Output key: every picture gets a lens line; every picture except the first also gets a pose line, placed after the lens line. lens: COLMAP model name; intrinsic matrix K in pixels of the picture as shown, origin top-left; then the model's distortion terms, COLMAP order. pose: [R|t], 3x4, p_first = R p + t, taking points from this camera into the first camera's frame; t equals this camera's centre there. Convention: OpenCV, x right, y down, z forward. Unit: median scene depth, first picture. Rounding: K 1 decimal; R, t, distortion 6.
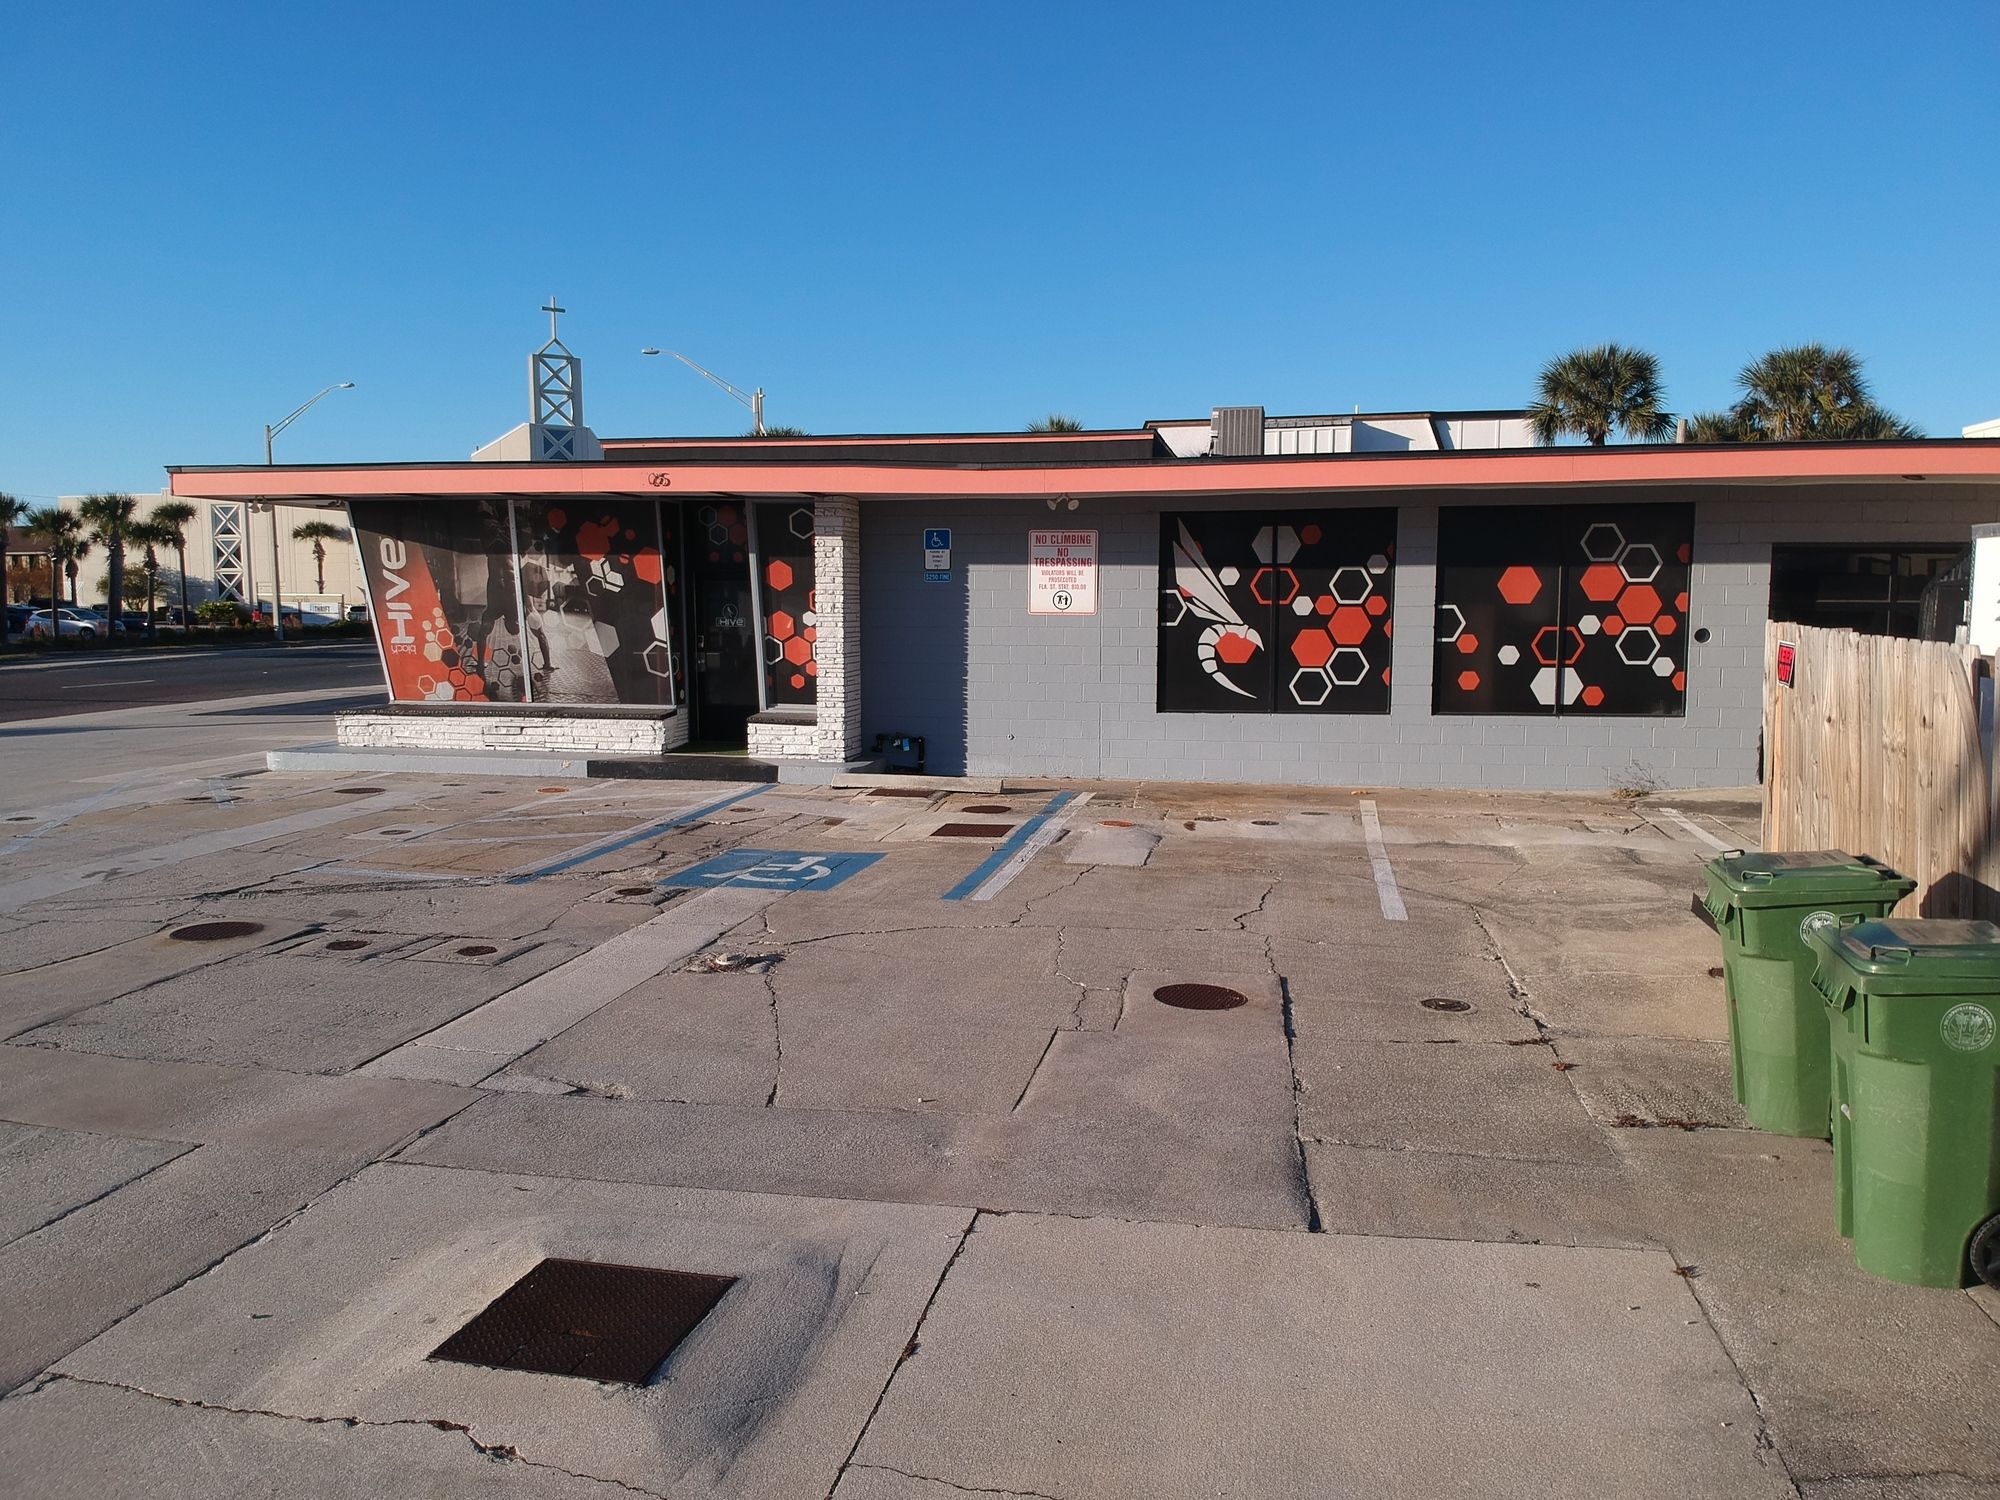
lens RADIAL K [[1456.2, 0, 995.2], [0, 1456.2, 736.9], [0, 0, 1]] dist [0.102143, -0.177160]
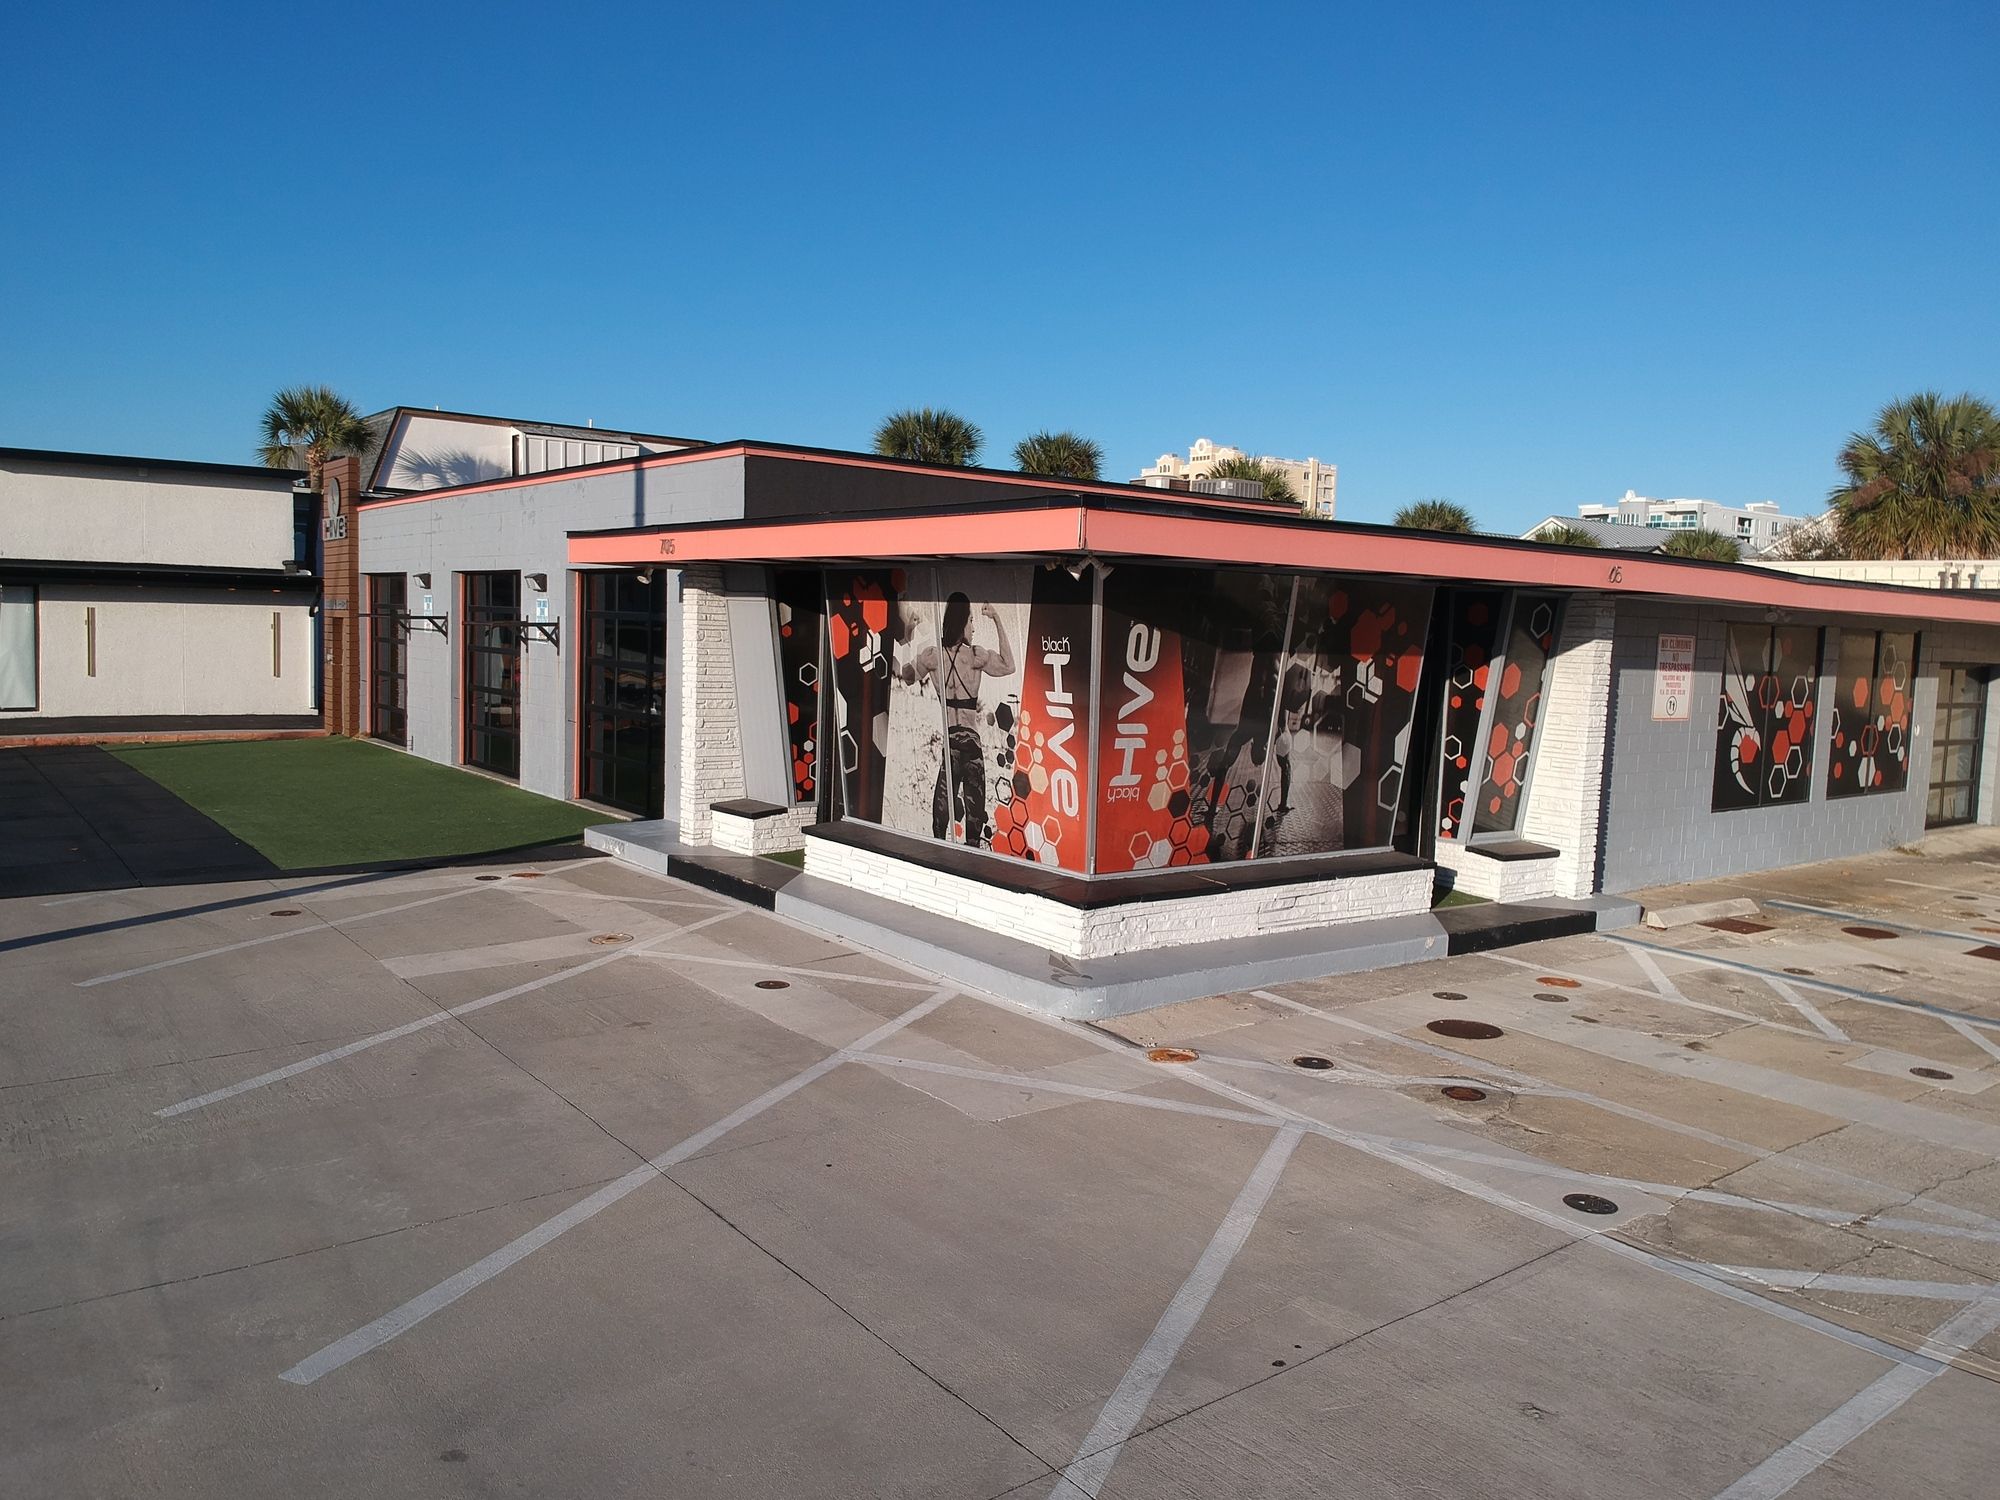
lens RADIAL K [[1456.2, 0, 995.2], [0, 1456.2, 736.9], [0, 0, 1]] dist [0.102143, -0.177160]
pose [[0.671087, -0.036683, 0.740471, -0.931976], [0.036718, 0.999194, 0.016223, -0.099438], [-0.740469, 0.016302, 0.671893, 0.629079]]
